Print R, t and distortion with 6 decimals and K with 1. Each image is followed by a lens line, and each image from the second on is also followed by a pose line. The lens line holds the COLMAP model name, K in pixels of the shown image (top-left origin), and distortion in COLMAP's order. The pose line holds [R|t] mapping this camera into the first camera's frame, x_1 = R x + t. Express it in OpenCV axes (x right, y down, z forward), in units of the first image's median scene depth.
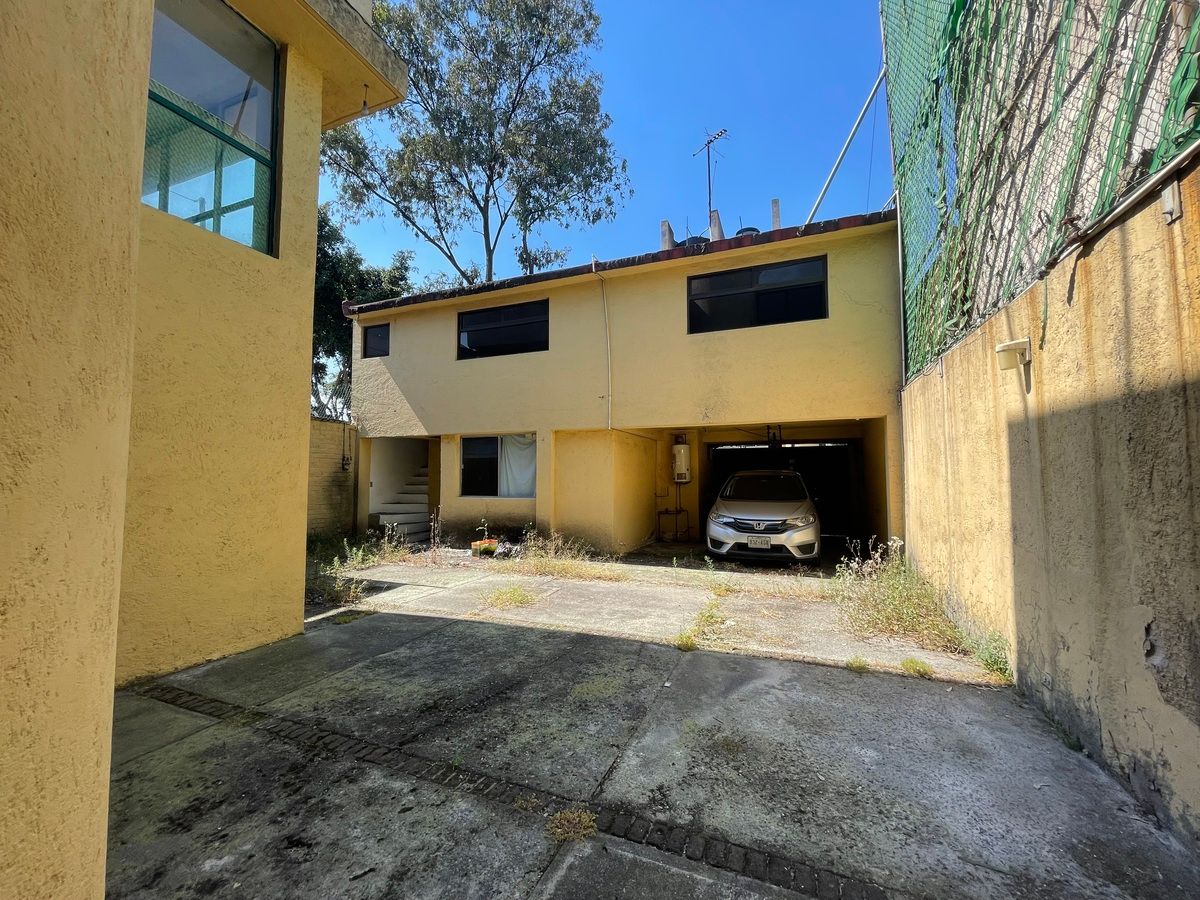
lens RADIAL K [[482.5, 0, 595.5], [0, 482.5, 447.9], [0, 0, 1]] dist [-0.006687, 0.001537]
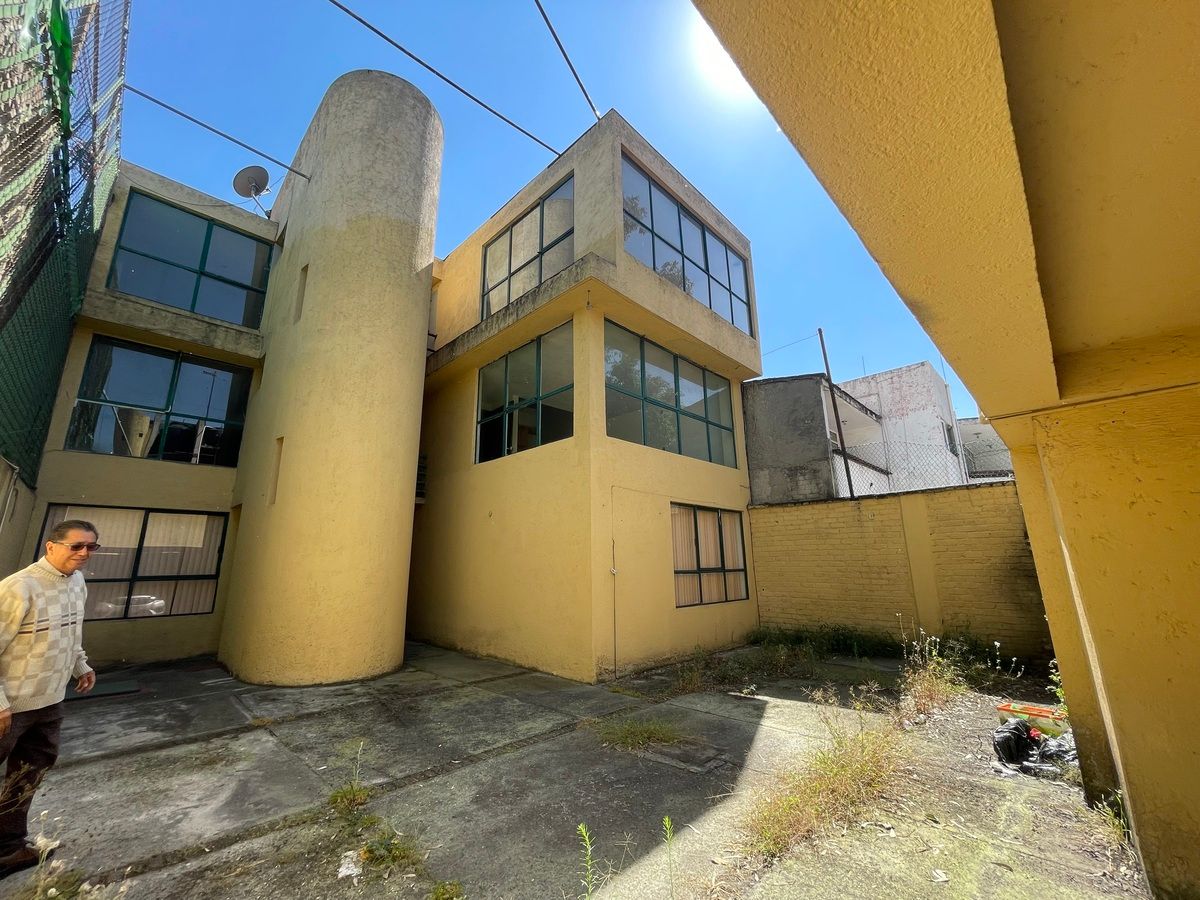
lens RADIAL K [[482.5, 0, 594.8], [0, 482.5, 452.0], [0, 0, 1]] dist [-0.006687, 0.001537]
pose [[-0.382512, -0.207256, -0.900405, 1.249772], [0.066720, 0.965776, -0.250648, 0.134639], [0.921539, -0.155951, -0.355593, 2.548892]]
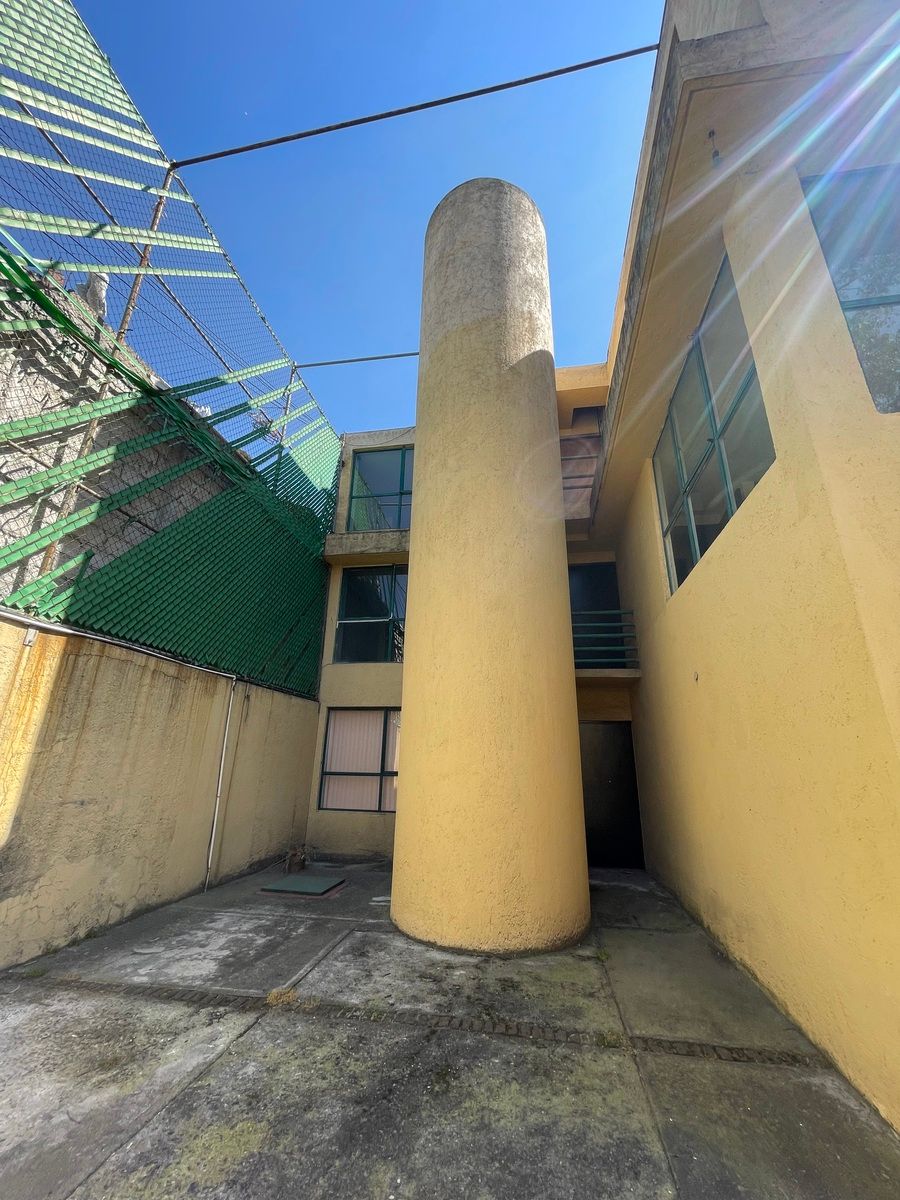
lens RADIAL K [[482.5, 0, 450.9], [0, 482.5, 596.7], [0, 0, 1]] dist [-0.006687, 0.001537]
pose [[-0.976016, -0.083925, -0.200873, -0.119952], [-0.001740, 0.925682, -0.378299, 0.086512], [0.217694, -0.368876, -0.903626, 2.229964]]
